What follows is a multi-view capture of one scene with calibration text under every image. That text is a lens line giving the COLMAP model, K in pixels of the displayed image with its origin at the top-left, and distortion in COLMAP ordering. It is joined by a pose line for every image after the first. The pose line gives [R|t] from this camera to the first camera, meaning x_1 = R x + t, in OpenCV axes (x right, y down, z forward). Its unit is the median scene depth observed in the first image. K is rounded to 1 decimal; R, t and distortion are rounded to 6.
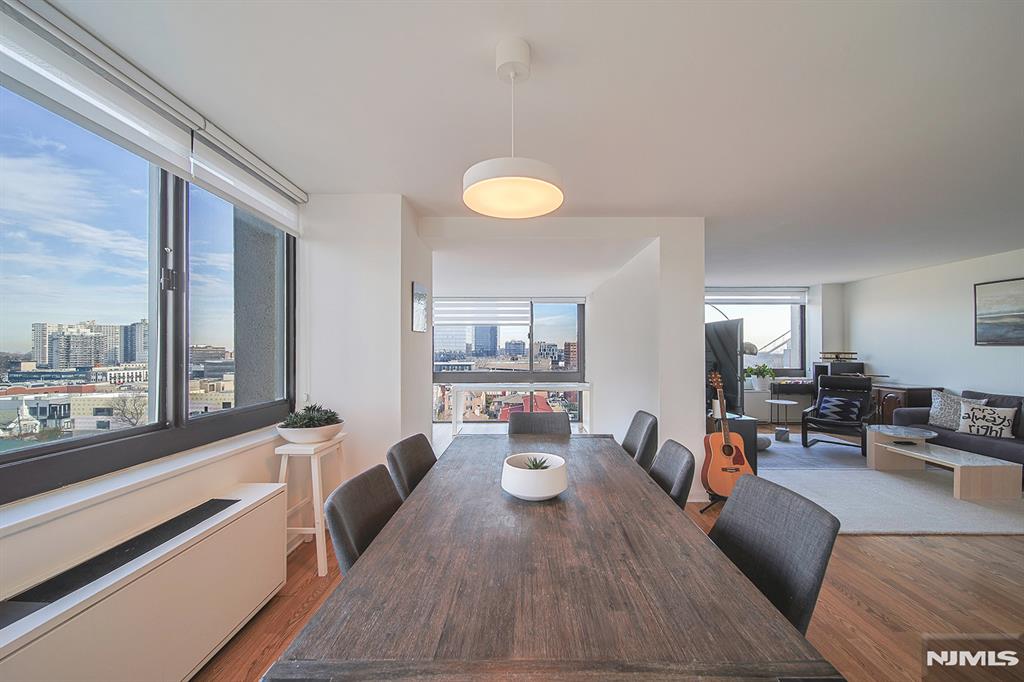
lens RADIAL K [[391.2, 0, 531.1], [0, 391.2, 344.9], [0, 0, 1]] dist [-0.002130, -0.000666]
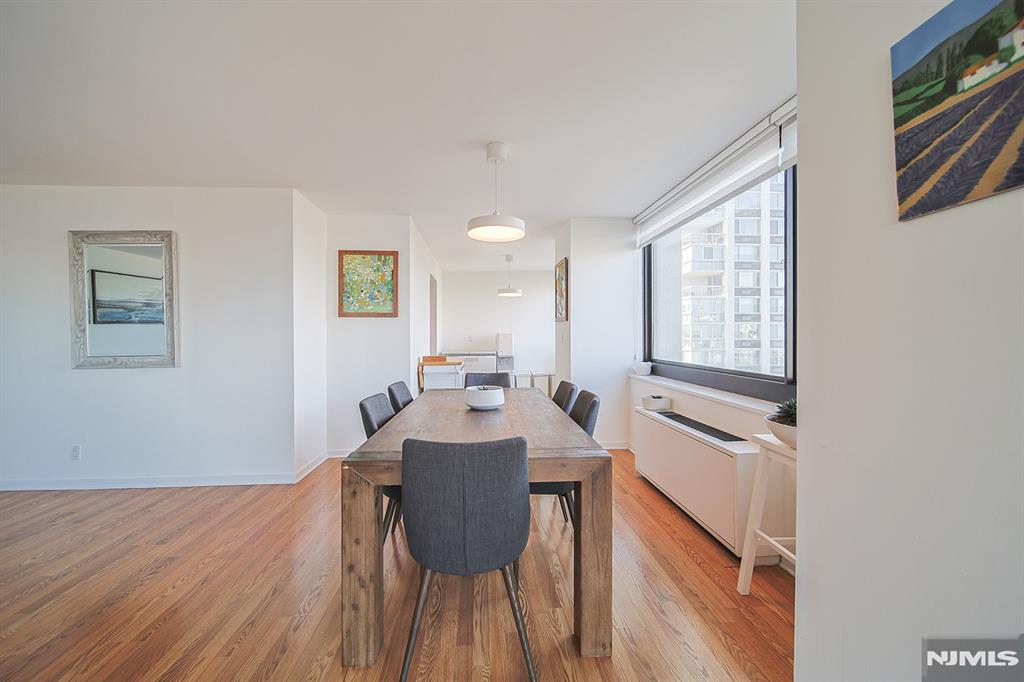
lens RADIAL K [[377.8, 0, 510.7], [0, 377.8, 339.0], [0, 0, 1]] dist [-0.001761, -0.000289]
pose [[-0.997510, 0.006575, -0.070222, 0.007748], [0.006873, 0.999968, -0.004012, 0.037749], [0.070194, -0.004484, -0.997523, 0.914072]]
